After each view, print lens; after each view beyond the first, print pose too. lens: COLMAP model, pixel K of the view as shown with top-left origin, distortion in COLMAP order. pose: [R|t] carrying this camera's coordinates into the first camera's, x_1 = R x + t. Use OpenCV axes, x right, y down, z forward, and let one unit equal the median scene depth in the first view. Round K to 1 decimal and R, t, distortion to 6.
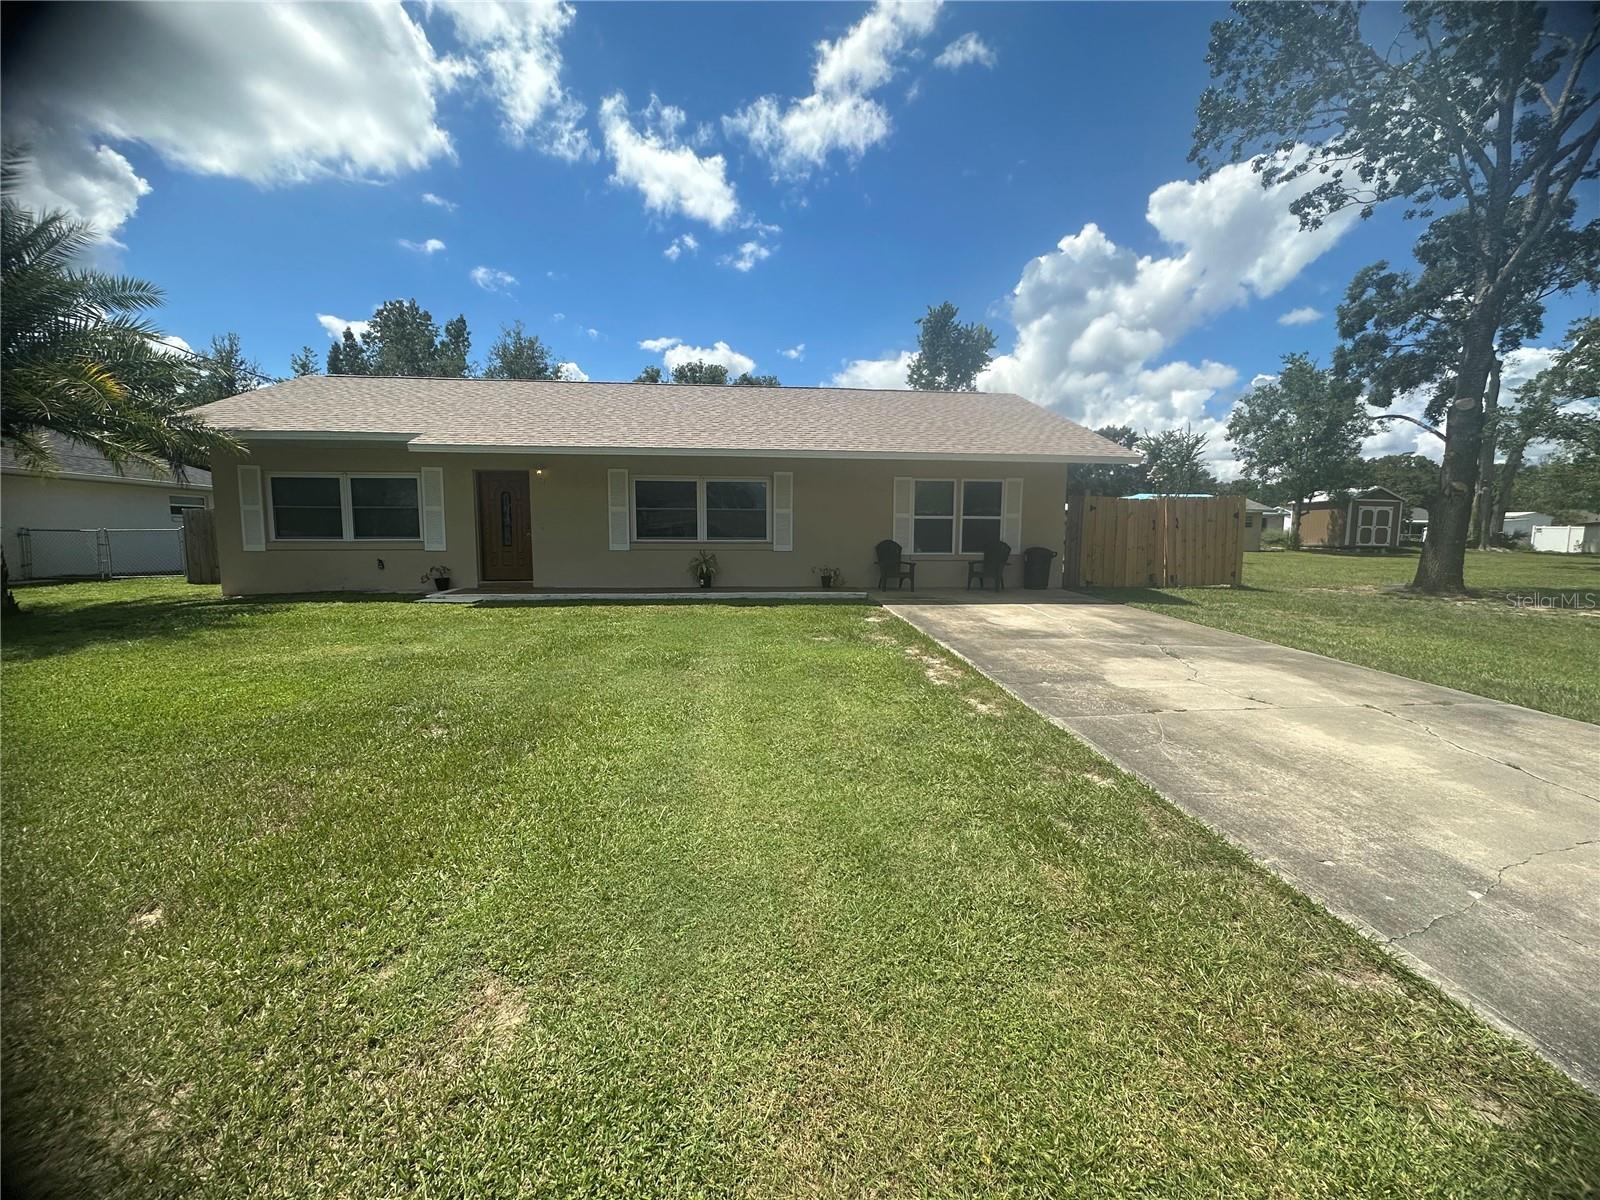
lens RADIAL K [[649.7, 0, 800.0], [0, 649.7, 600.0], [0, 0, 1]] dist [-0.000371, 0.000200]
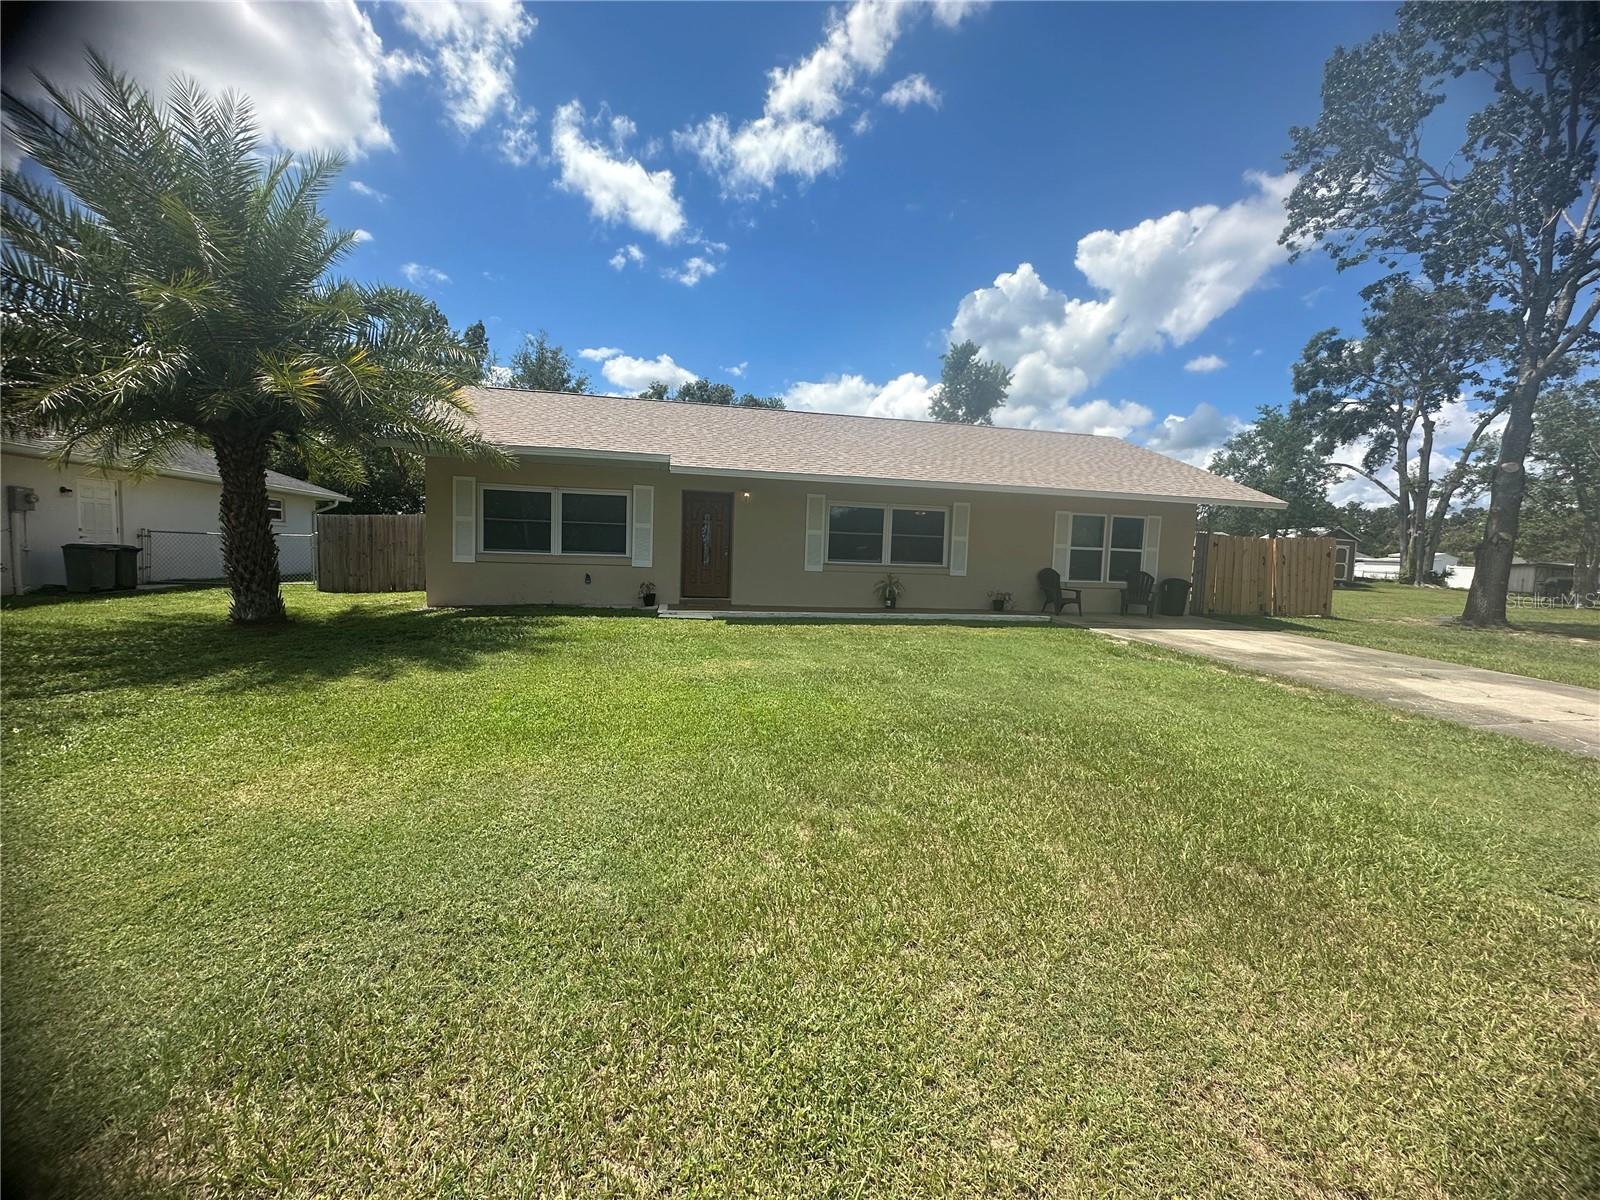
lens RADIAL K [[649.7, 0, 800.0], [0, 649.7, 600.0], [0, 0, 1]] dist [-0.000371, 0.000200]
pose [[0.994410, 0.023029, 0.103042, -0.121354], [-0.020421, 0.999446, -0.026289, -0.000465], [-0.103590, 0.024037, 0.994330, -0.012876]]
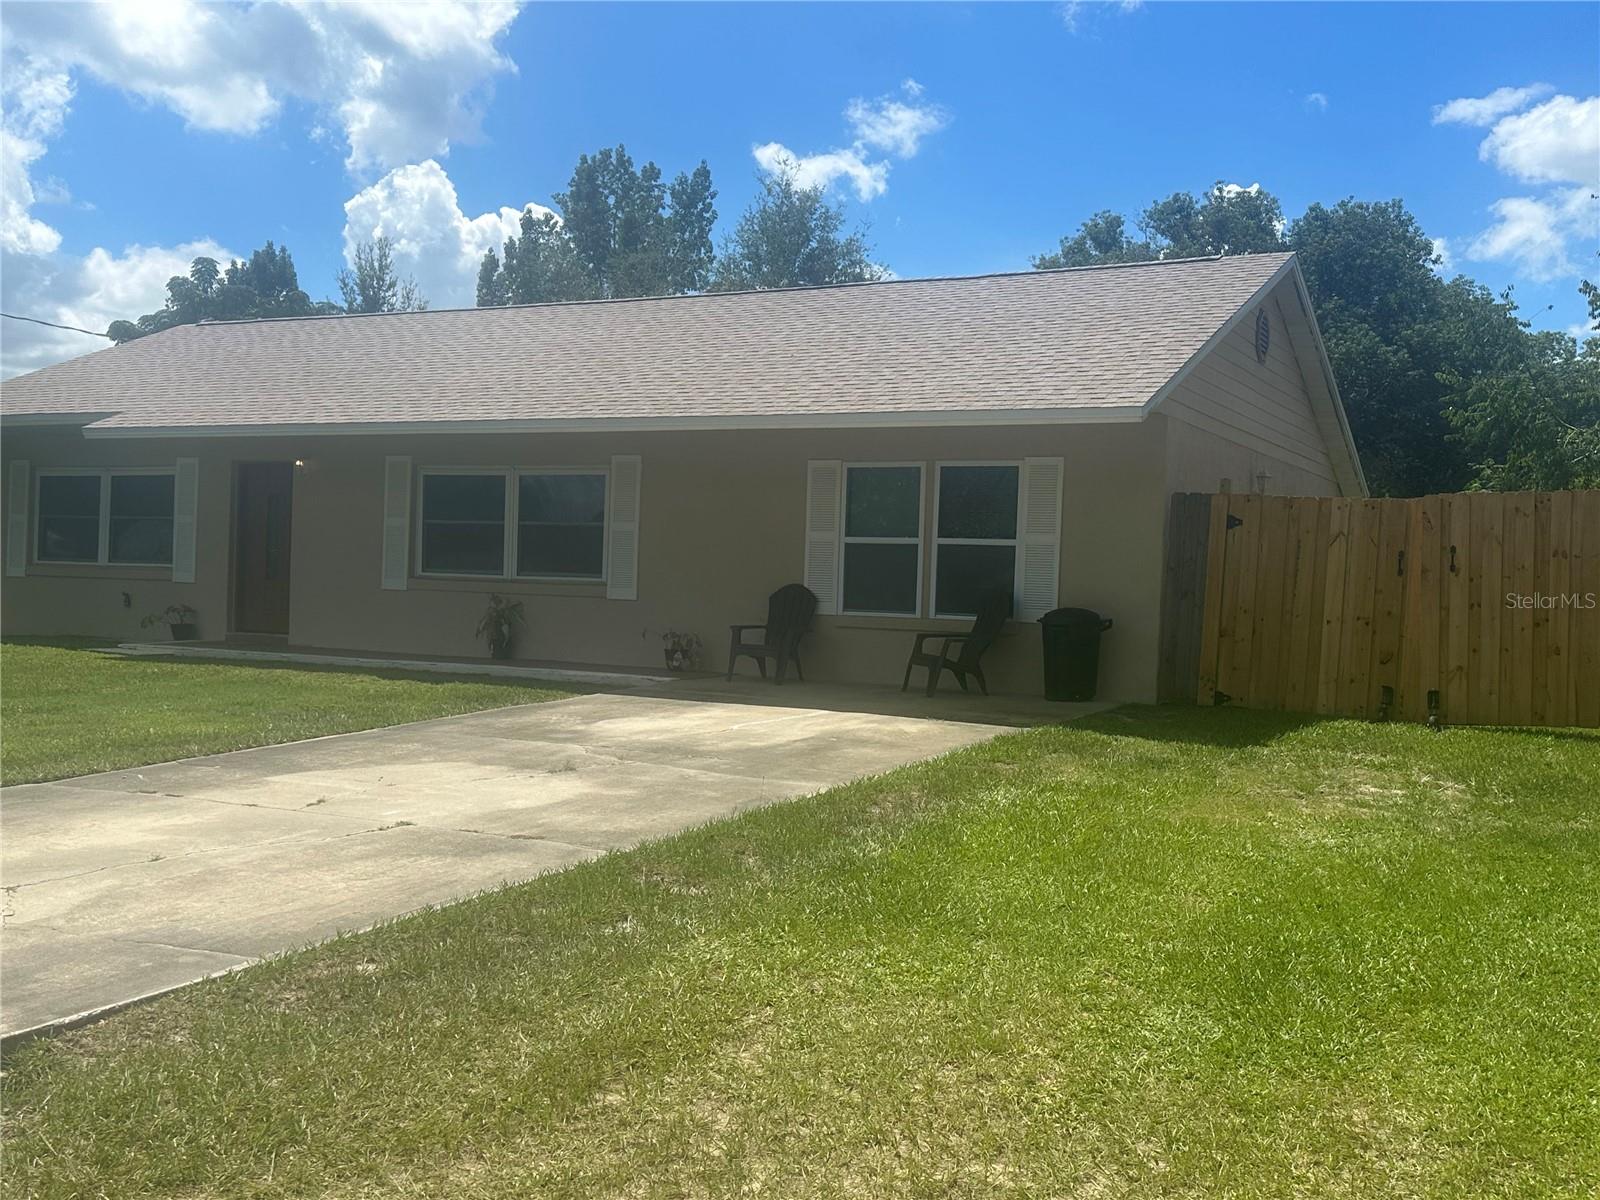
lens RADIAL K [[1630.2, 0, 800.0], [0, 1630.2, 600.0], [0, 0, 1]] dist [0.187294, -0.306727]
pose [[0.820415, 0.026902, -0.571135, 0.267625], [-0.089589, 0.992603, -0.081938, 0.007113], [0.564706, 0.118391, 0.816756, -0.008935]]
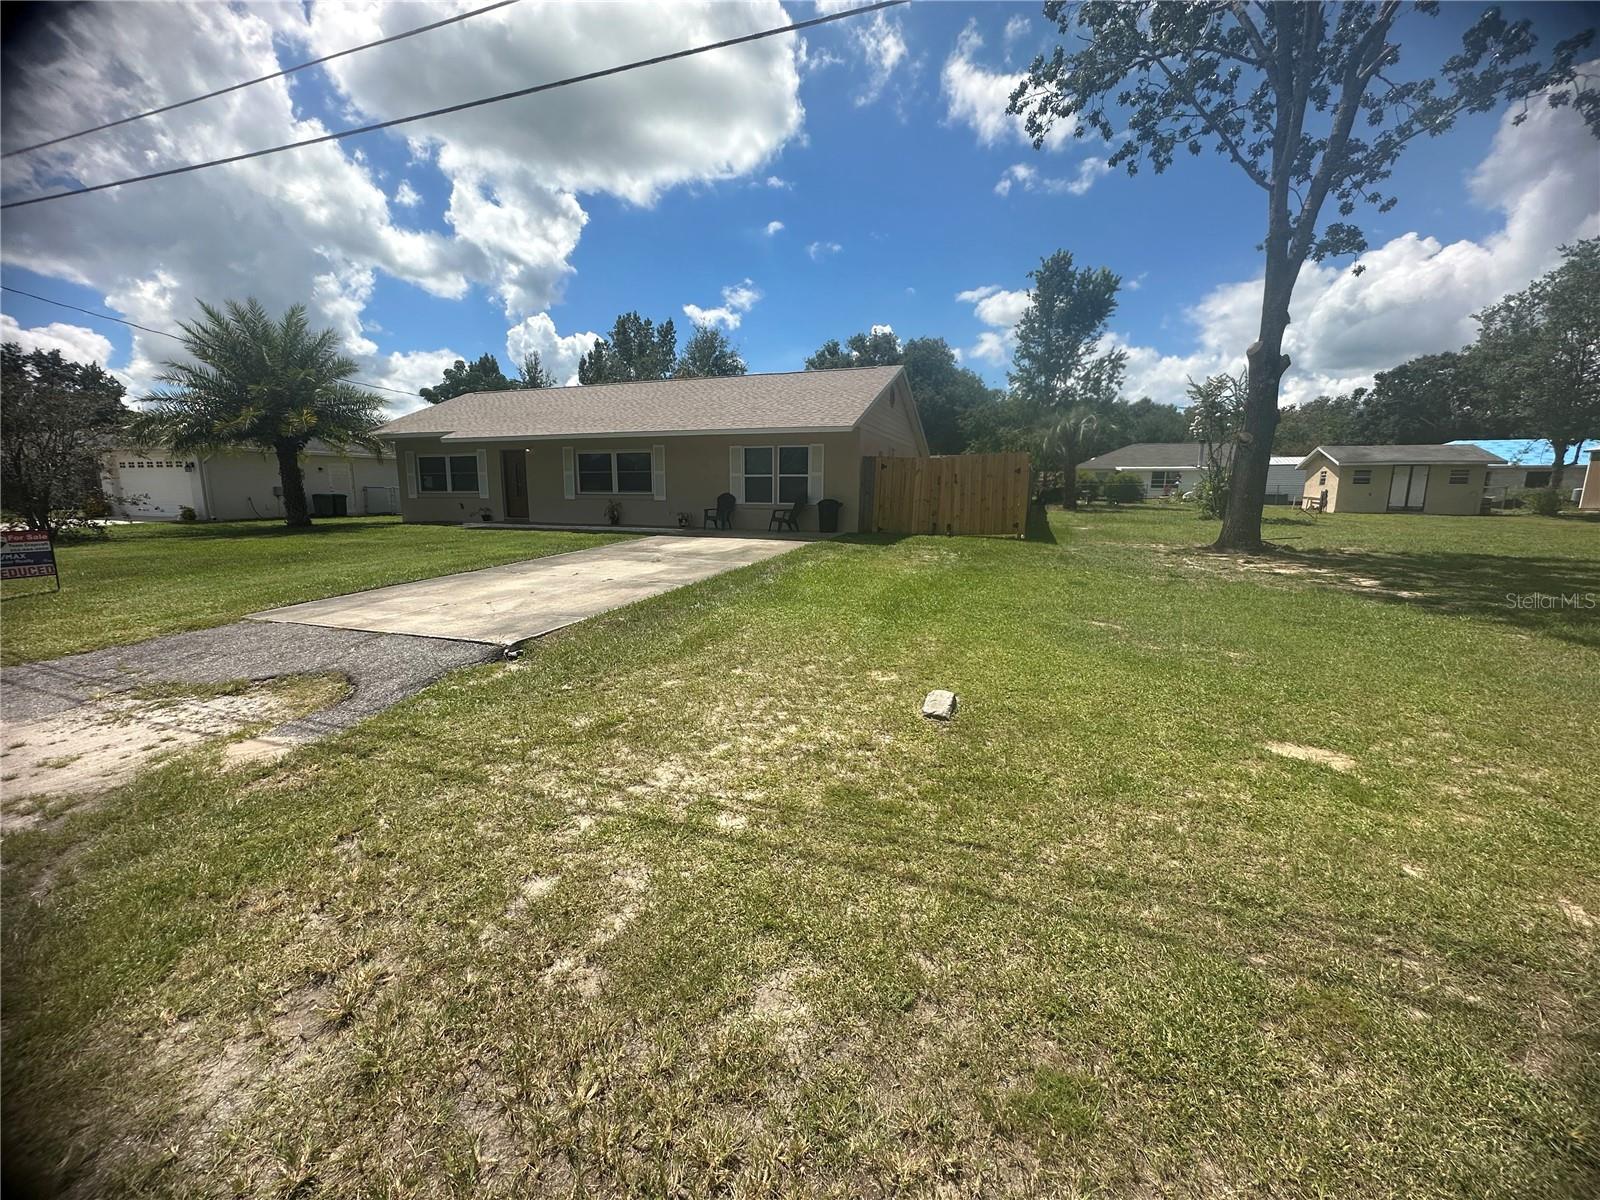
lens RADIAL K [[679.6, 0, 785.5], [0, 679.6, 606.7], [0, 0, 1]] dist [0.000103, -0.000025]
pose [[0.882358, 0.078111, -0.464051, 0.286533], [-0.052252, 0.996292, 0.068345, 0.012695], [0.467669, -0.036057, 0.883168, -0.063933]]
